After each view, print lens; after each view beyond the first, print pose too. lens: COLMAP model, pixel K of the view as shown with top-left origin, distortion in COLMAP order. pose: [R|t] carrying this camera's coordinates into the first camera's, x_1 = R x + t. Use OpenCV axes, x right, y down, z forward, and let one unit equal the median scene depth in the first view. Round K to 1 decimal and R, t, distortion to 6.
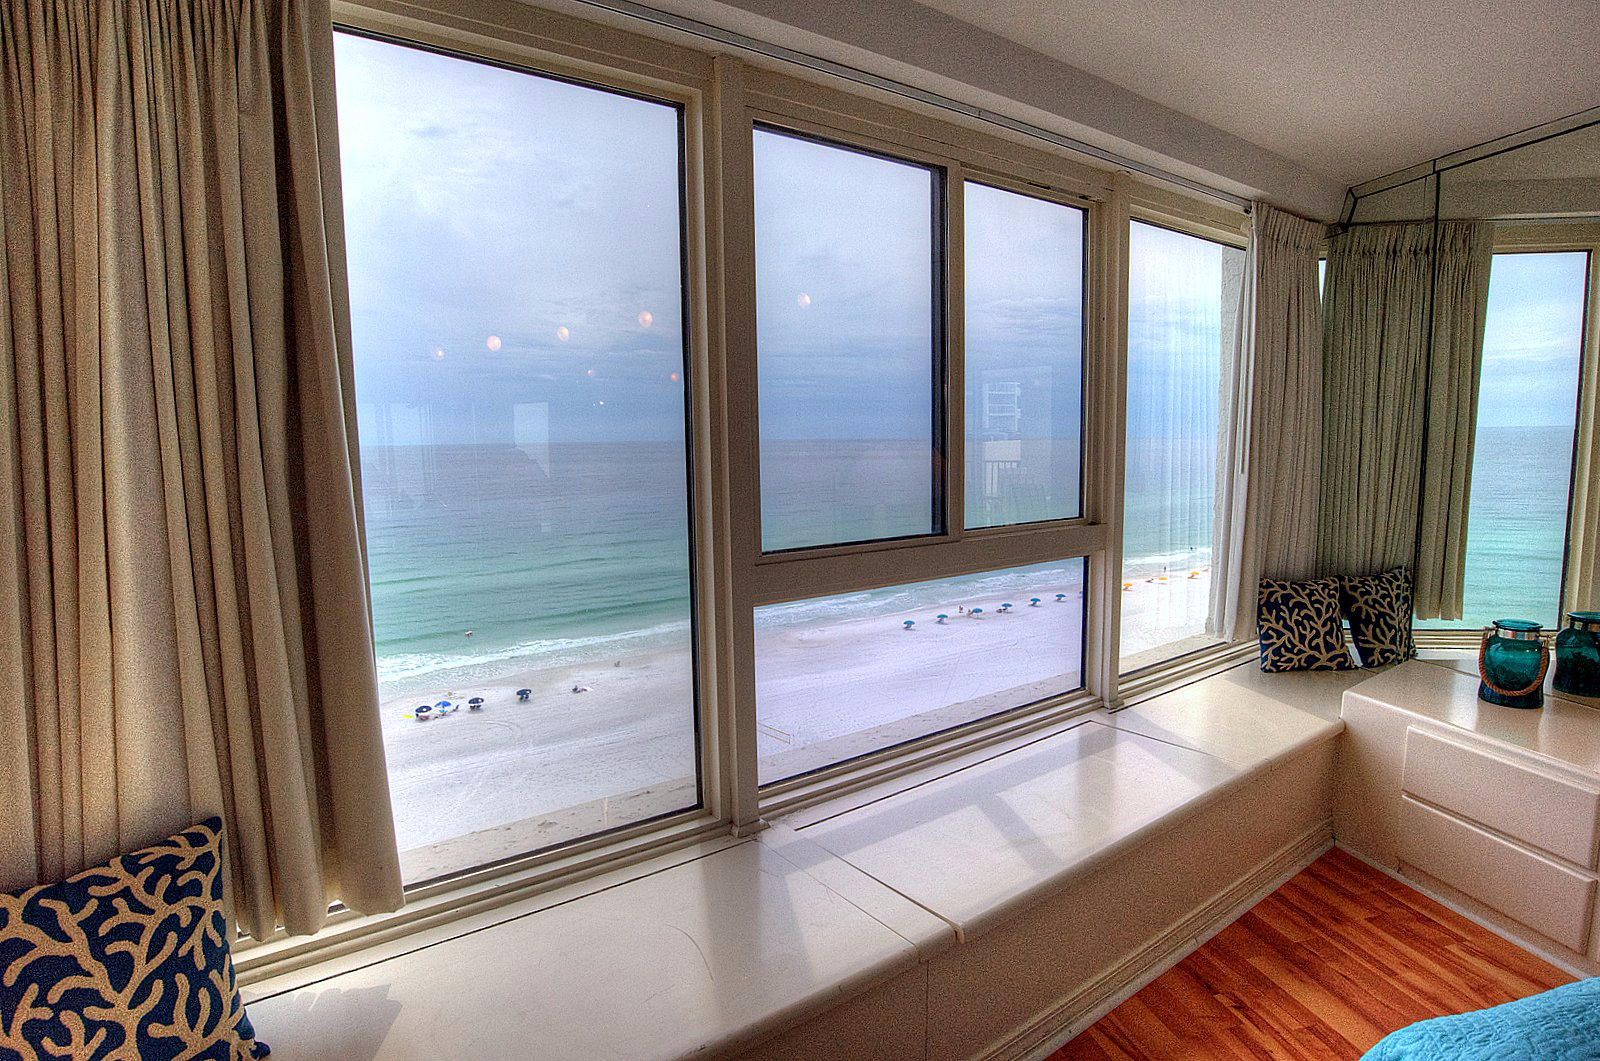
lens RADIAL K [[829.5, 0, 797.8], [0, 829.5, 537.8], [0, 0, 1]] dist [-0.069678, 0.019662]
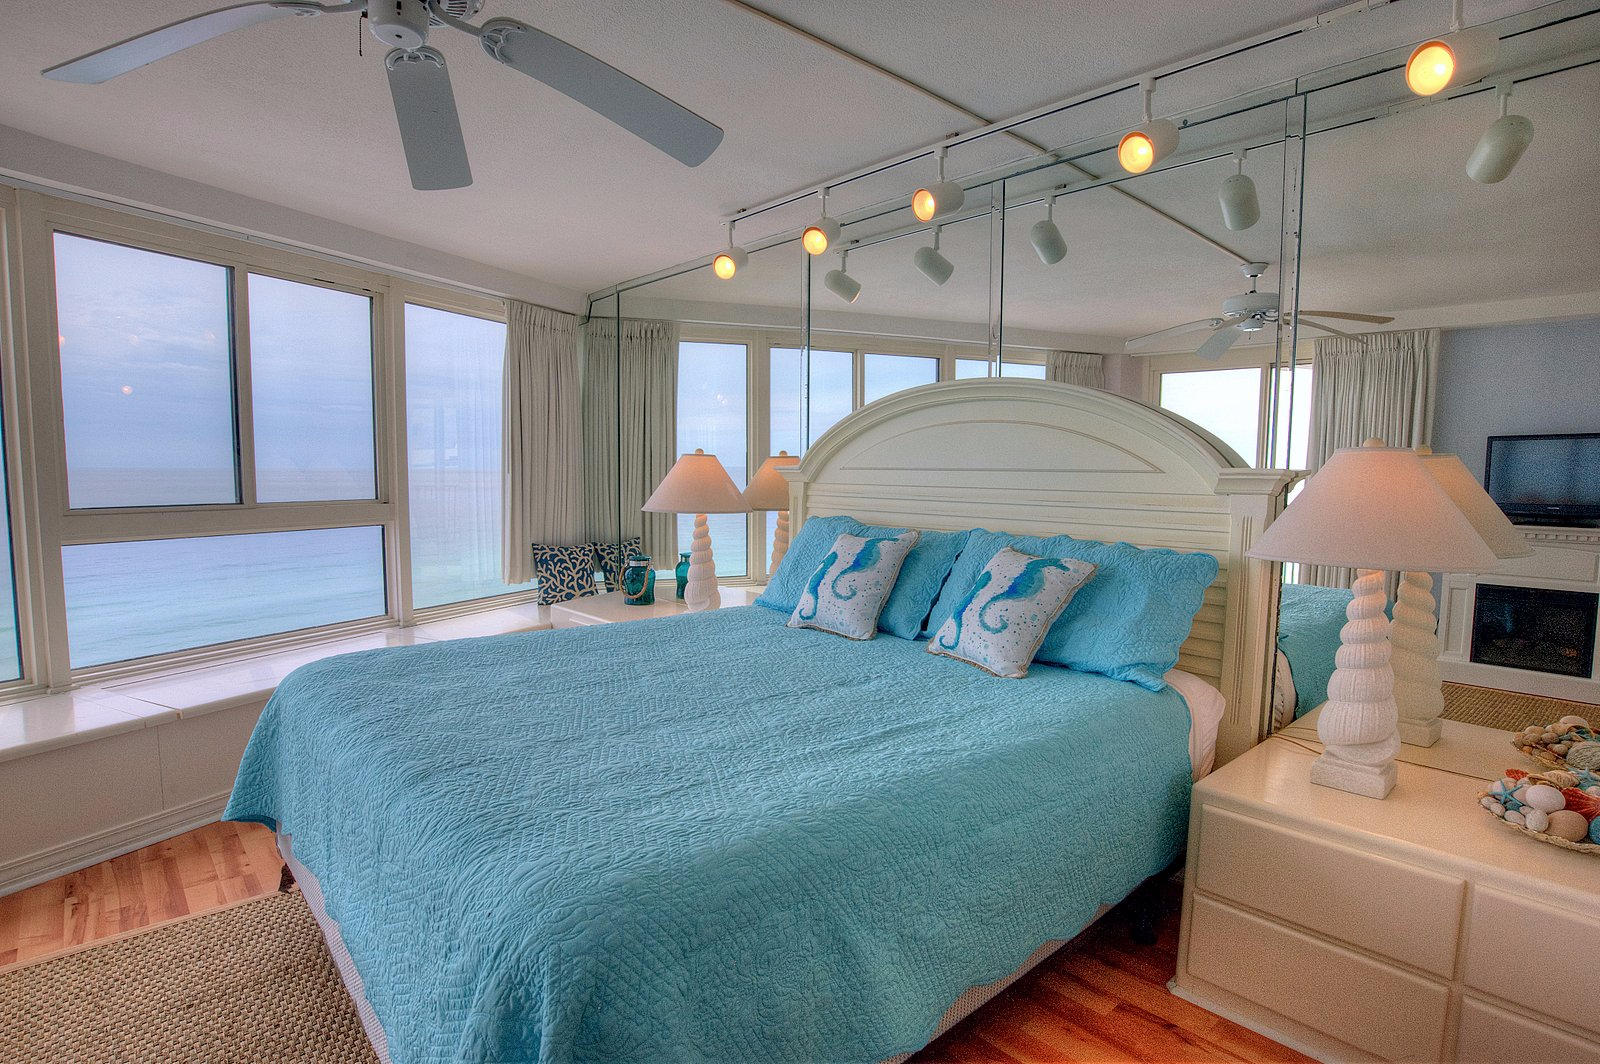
lens RADIAL K [[823.5, 0, 808.4], [0, 823.5, 547.1], [0, 0, 1]] dist [-0.066827, 0.018928]
pose [[0.886502, -0.019701, 0.462305, 0.358909], [0.034652, 0.999114, -0.023871, 0.125082], [-0.461425, 0.037181, 0.886400, -0.672076]]
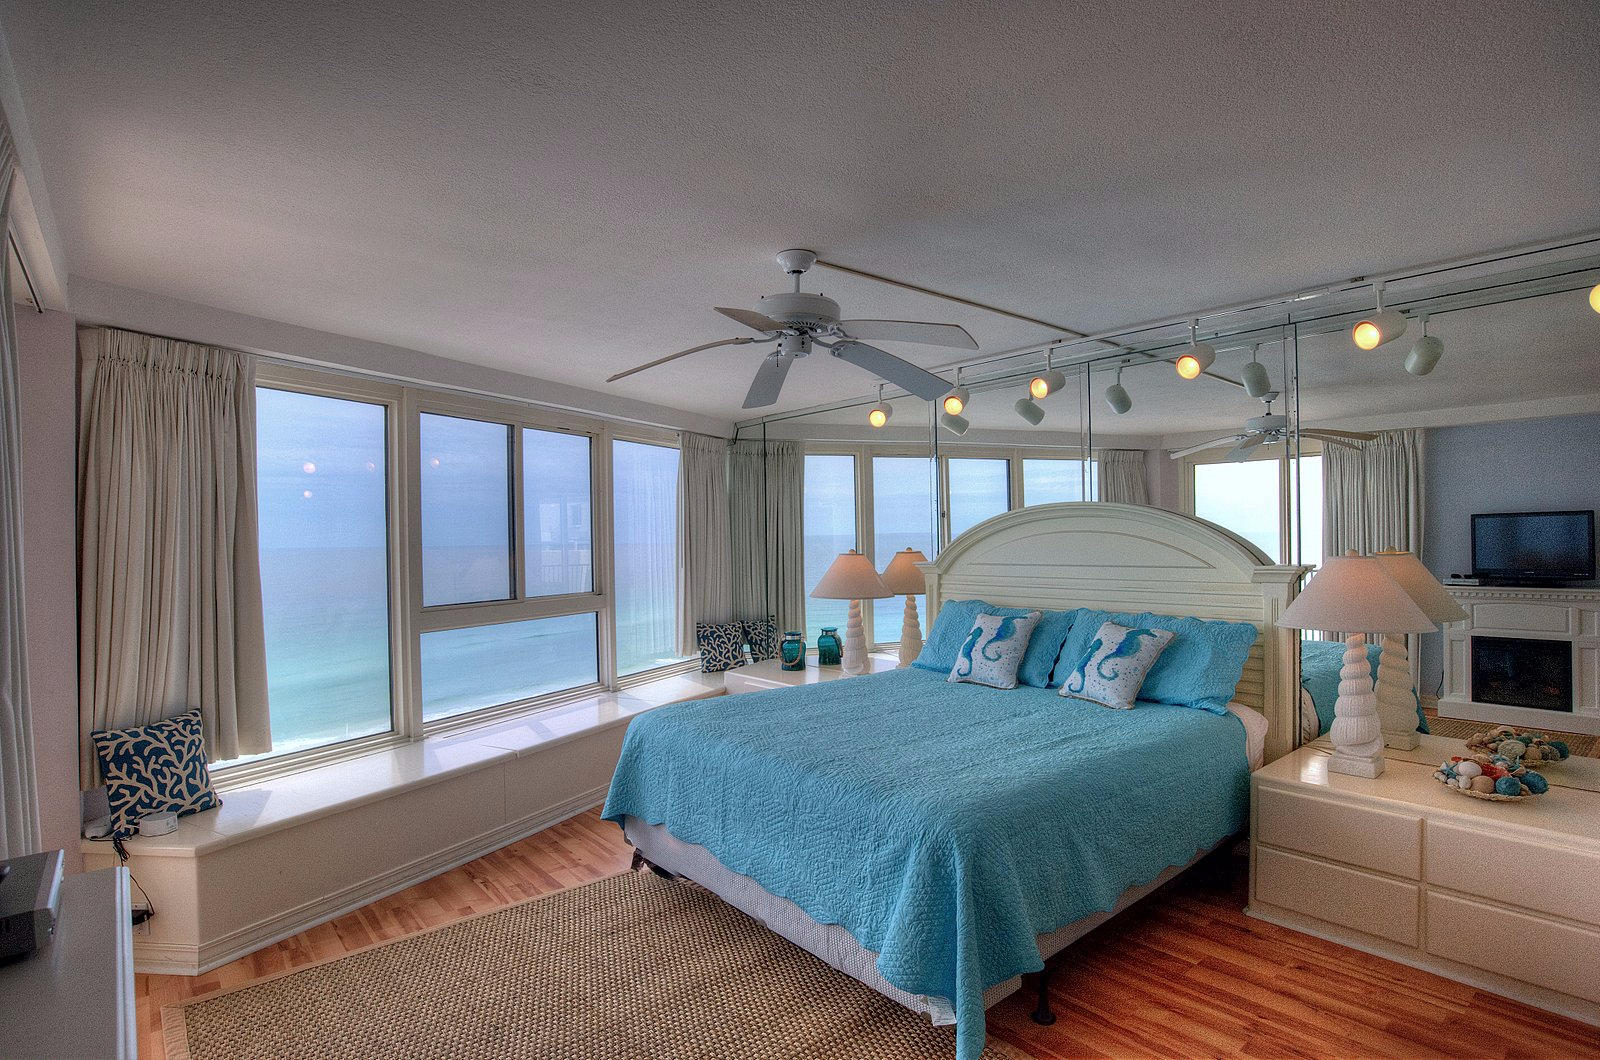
lens RADIAL K [[829.5, 0, 797.8], [0, 829.5, 537.3], [0, 0, 1]] dist [-0.069678, 0.019662]
pose [[0.902296, 0.000319, 0.431117, -0.059650], [0.055672, 0.991541, -0.117250, 0.102855], [-0.427508, 0.129795, 0.894645, -0.961836]]
